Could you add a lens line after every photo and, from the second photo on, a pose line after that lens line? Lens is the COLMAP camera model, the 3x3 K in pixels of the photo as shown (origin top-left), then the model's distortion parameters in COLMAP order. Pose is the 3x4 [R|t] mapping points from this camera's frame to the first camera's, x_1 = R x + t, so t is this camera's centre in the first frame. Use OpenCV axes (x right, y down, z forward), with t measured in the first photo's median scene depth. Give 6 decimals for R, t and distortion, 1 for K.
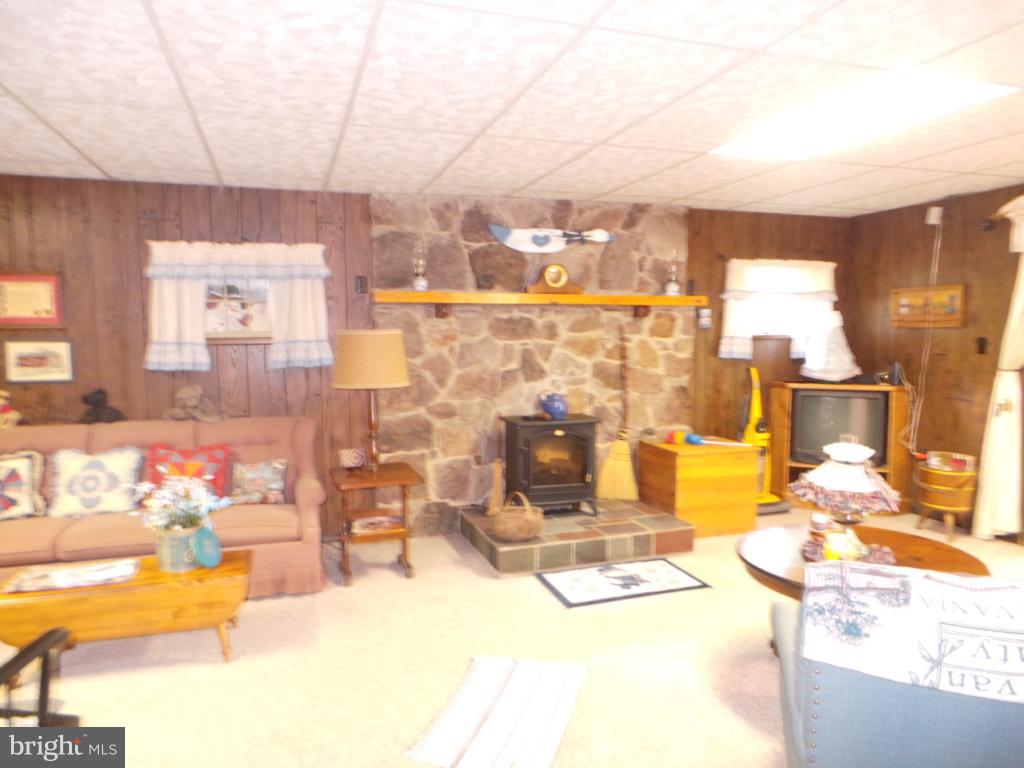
lens RADIAL K [[706.9, 0, 523.3], [0, 706.9, 381.6], [0, 0, 1]] dist [0.003172, 0.003234]
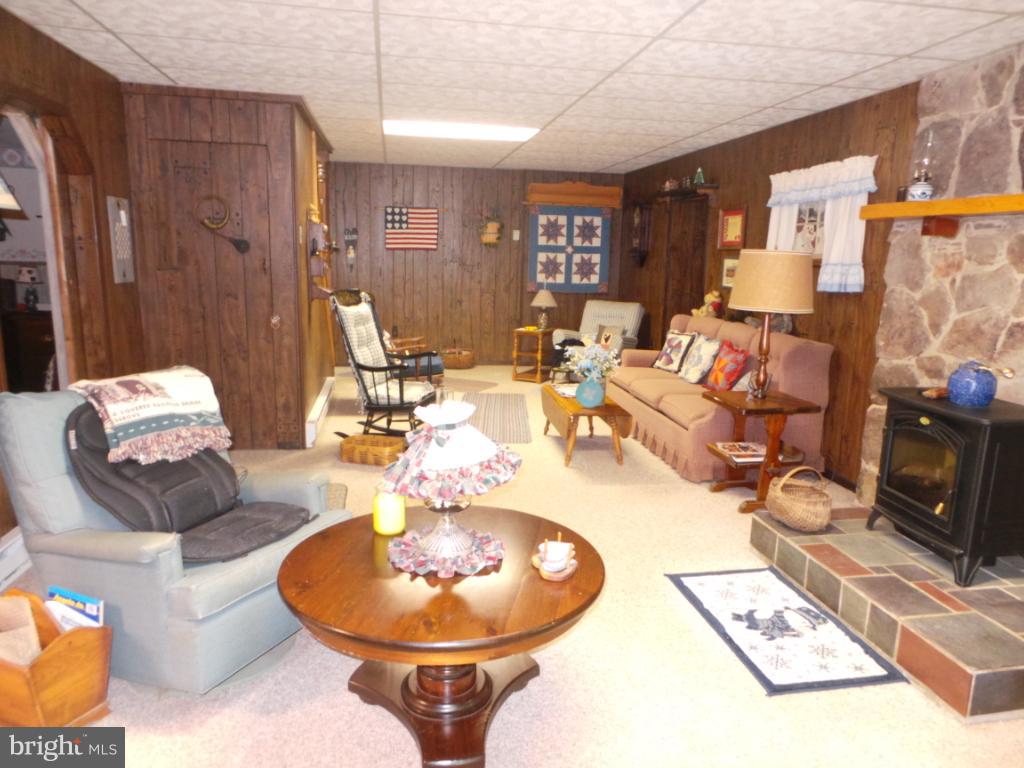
lens RADIAL K [[706.9, 0, 523.3], [0, 706.9, 381.6], [0, 0, 1]] dist [0.003172, 0.003234]
pose [[-0.134060, 0.177823, -0.974888, 0.660066], [-0.113700, 0.974512, 0.193390, -0.037522], [0.984429, 0.136771, -0.110425, 0.679066]]
